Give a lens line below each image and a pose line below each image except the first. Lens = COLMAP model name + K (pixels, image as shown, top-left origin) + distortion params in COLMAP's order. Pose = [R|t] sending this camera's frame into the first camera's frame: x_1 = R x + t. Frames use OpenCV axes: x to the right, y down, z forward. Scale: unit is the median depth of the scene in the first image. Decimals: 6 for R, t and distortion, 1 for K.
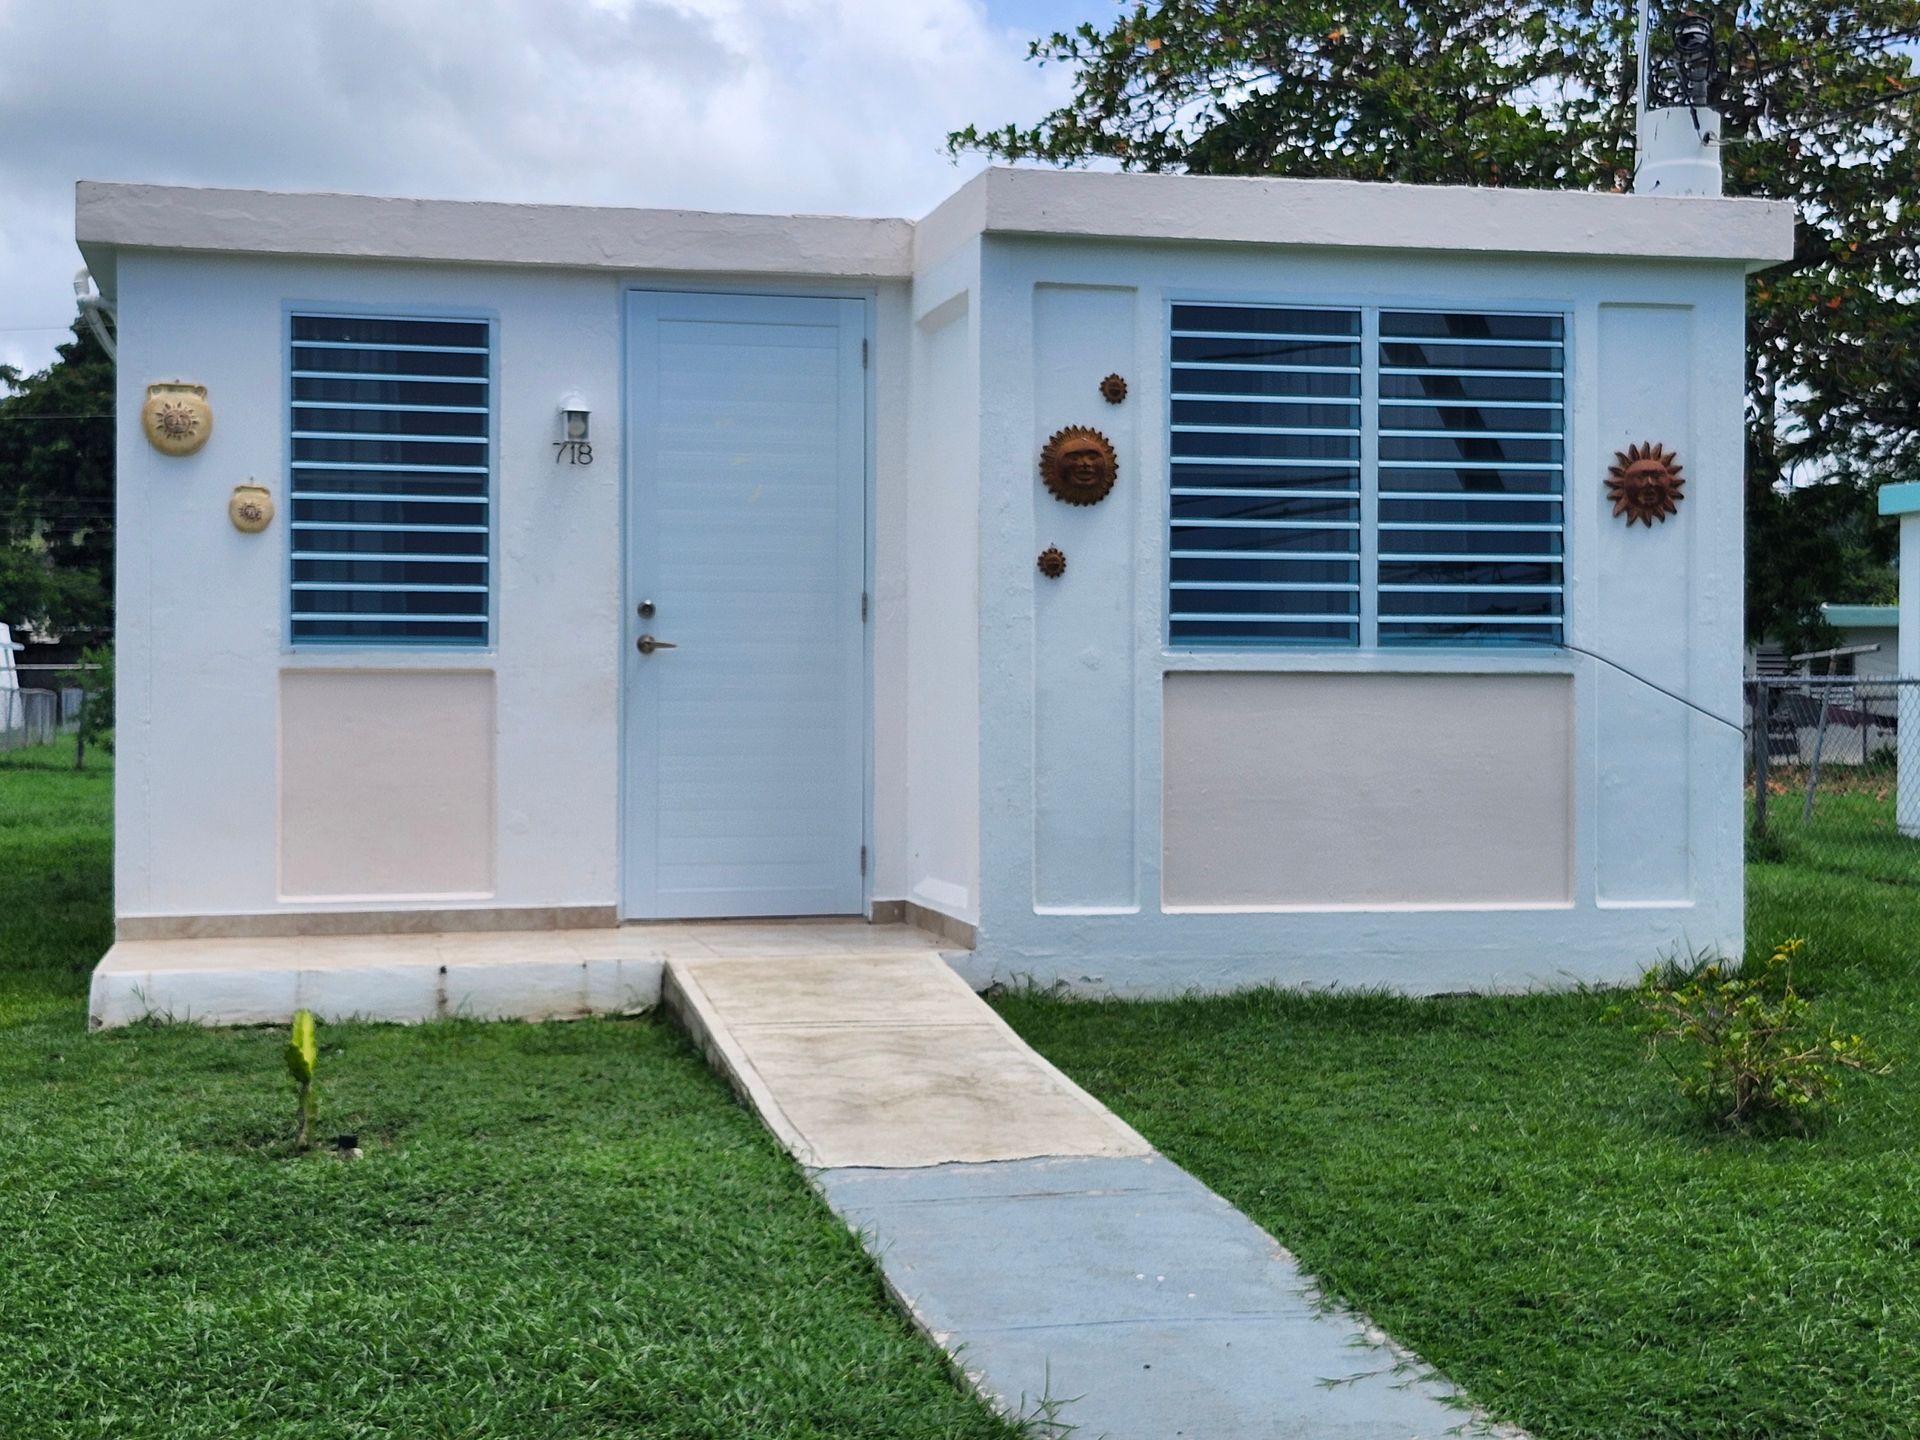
lens RADIAL K [[2345.1, 0, 961.0], [0, 2345.1, 708.6], [0, 0, 1]] dist [0.133761, -0.204215]
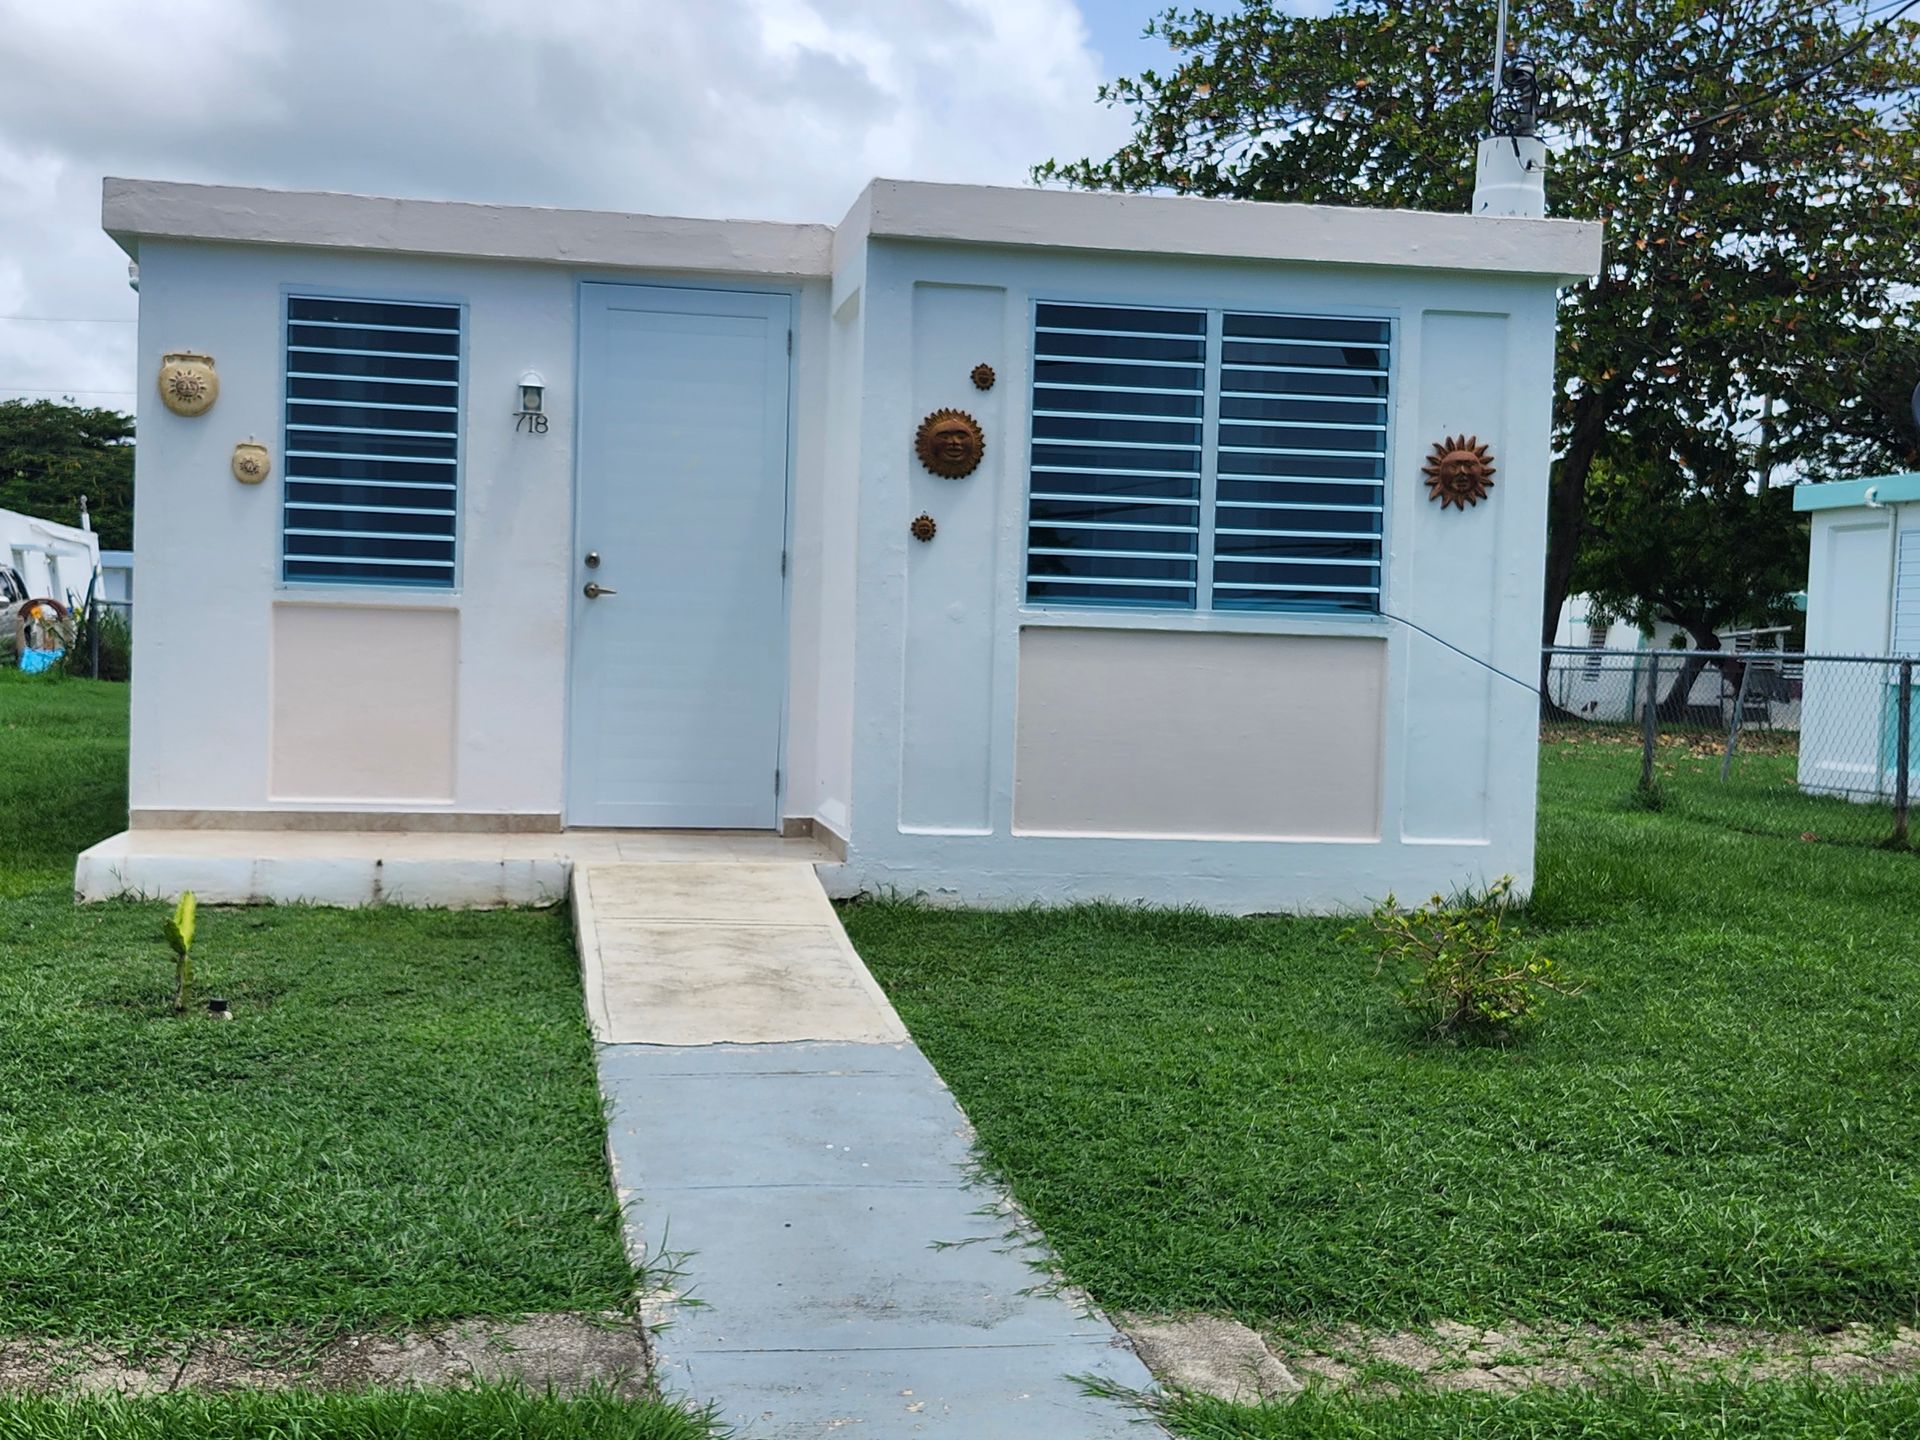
lens RADIAL K [[1986.4, 0, 960.0], [0, 1986.4, 720.0], [0, 0, 1]] dist [0.148043, -0.257227]
pose [[0.998037, 0.030483, -0.054712, 0.107334], [-0.028871, 0.999133, 0.030009, 0.001843], [0.055579, -0.028370, 0.998051, 0.025328]]
